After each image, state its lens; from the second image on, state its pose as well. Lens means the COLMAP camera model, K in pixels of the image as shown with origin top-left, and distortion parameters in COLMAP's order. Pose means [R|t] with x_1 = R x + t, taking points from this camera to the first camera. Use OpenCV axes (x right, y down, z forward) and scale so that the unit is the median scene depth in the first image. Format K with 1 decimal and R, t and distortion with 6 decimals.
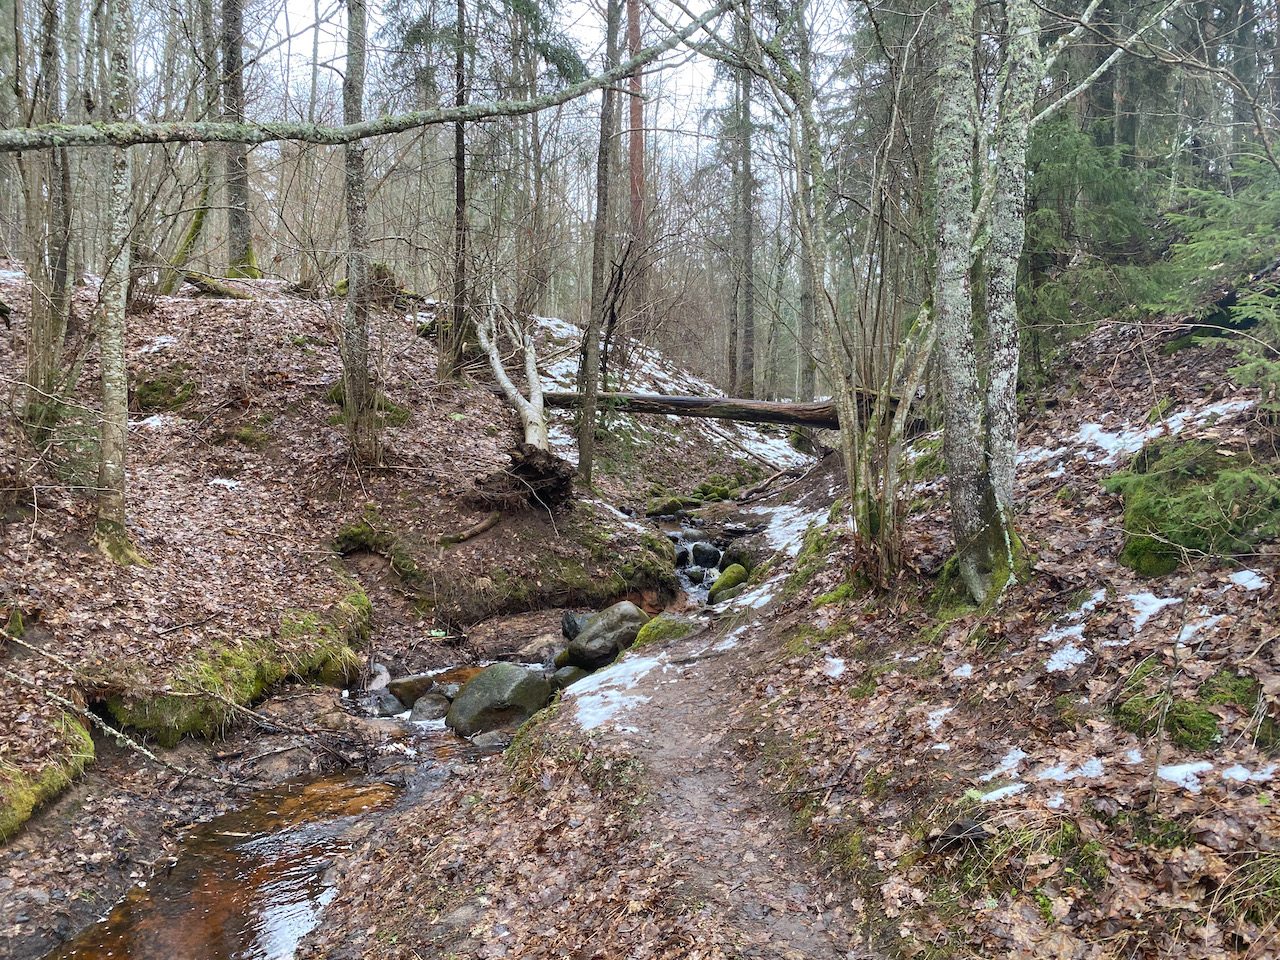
lens RADIAL K [[969.7, 0, 639.5], [0, 969.7, 479.4], [0, 0, 1]] dist [-0.001426, -0.000021]
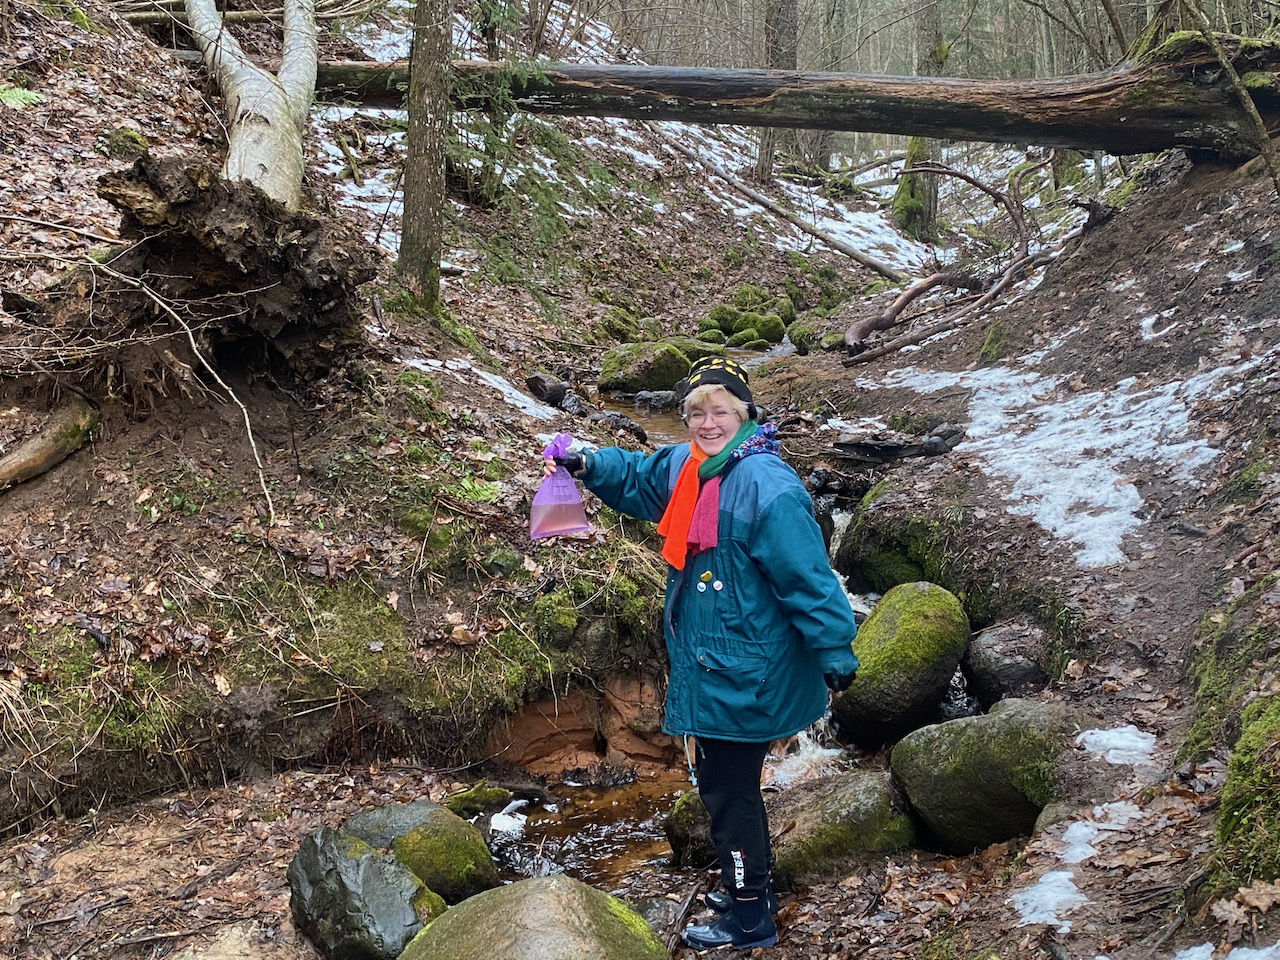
lens RADIAL K [[1566.0, 0, 647.9], [0, 1566.0, 475.7], [0, 0, 1]] dist [0.121259, 0.000000]
pose [[0.998714, -0.009039, 0.049883, -0.006001], [0.003447, 0.993808, 0.111056, 0.001875], [-0.050578, -0.110741, 0.992561, 0.433130]]
